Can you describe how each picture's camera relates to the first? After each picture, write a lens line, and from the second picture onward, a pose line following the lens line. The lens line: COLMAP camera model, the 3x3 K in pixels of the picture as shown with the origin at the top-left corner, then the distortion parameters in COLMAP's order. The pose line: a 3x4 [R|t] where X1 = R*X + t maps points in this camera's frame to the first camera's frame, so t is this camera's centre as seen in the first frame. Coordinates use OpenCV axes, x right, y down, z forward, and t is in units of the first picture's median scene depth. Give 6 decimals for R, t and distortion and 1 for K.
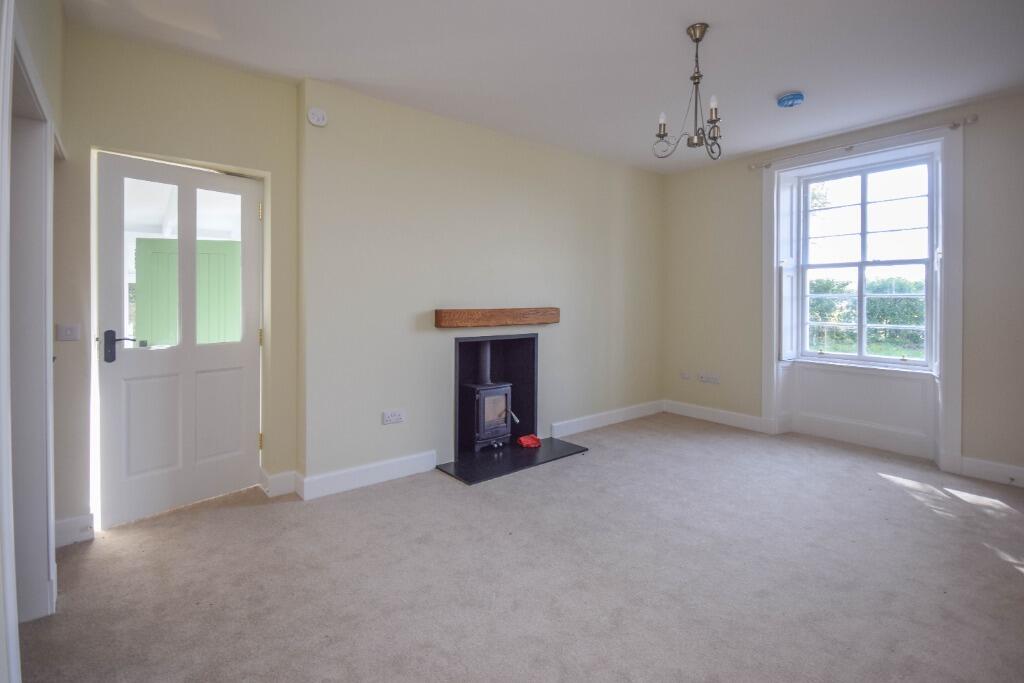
lens RADIAL K [[473.8, 0, 509.3], [0, 473.8, 304.1], [0, 0, 1]] dist [-0.001243, -0.000212]
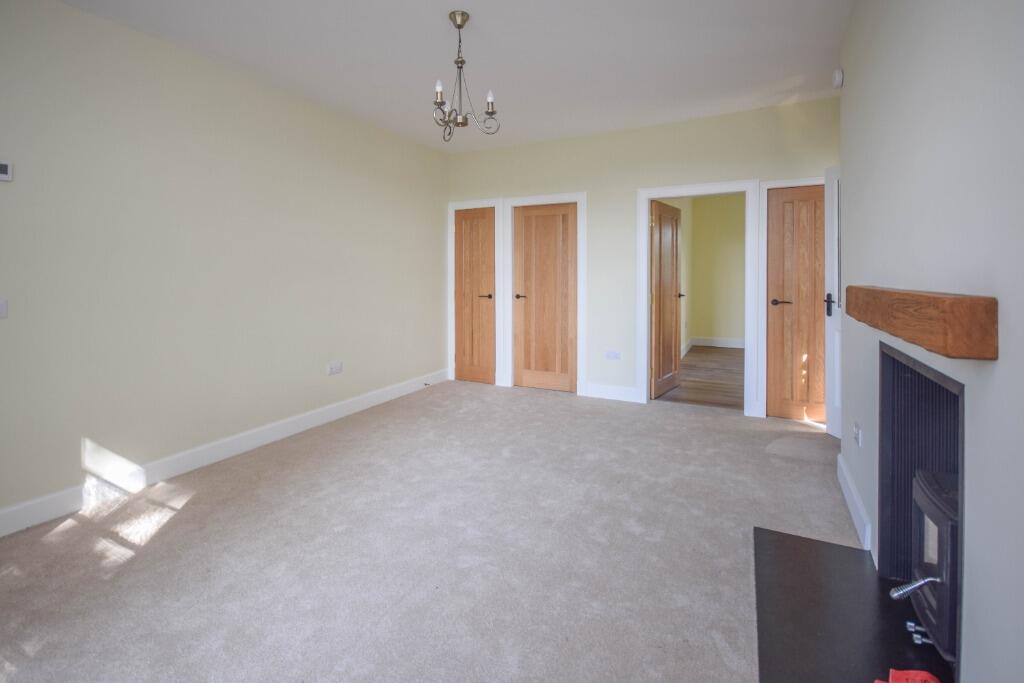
lens RADIAL K [[457.6, 0, 512.2], [0, 457.6, 273.2], [0, 0, 1]] dist [-0.000706, -0.000104]
pose [[-0.916003, 0.002115, -0.401165, 0.457549], [0.000338, 0.999990, 0.004501, -0.005234], [0.401170, 0.003988, -0.915995, 1.298508]]
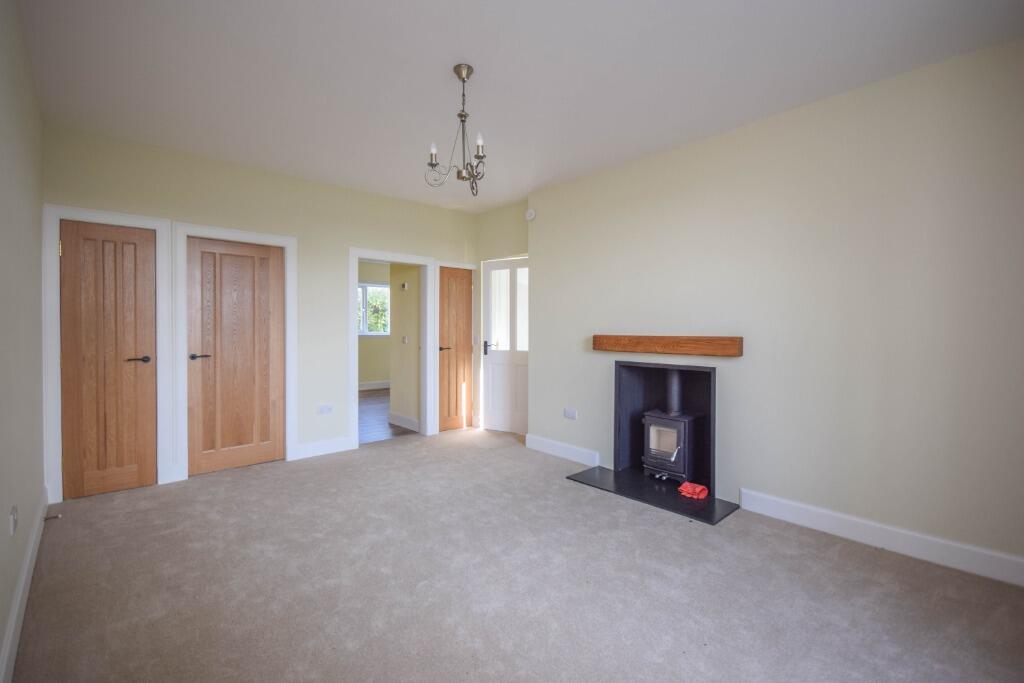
lens RADIAL K [[457.4, 0, 480.1], [0, 457.4, 342.0], [0, 0, 1]] dist [0.001498, 0.000078]
pose [[0.032415, 0.029529, -0.999038, 0.949052], [-0.012158, 0.999501, 0.029148, -0.000282], [0.999401, 0.011201, 0.032758, 0.646289]]
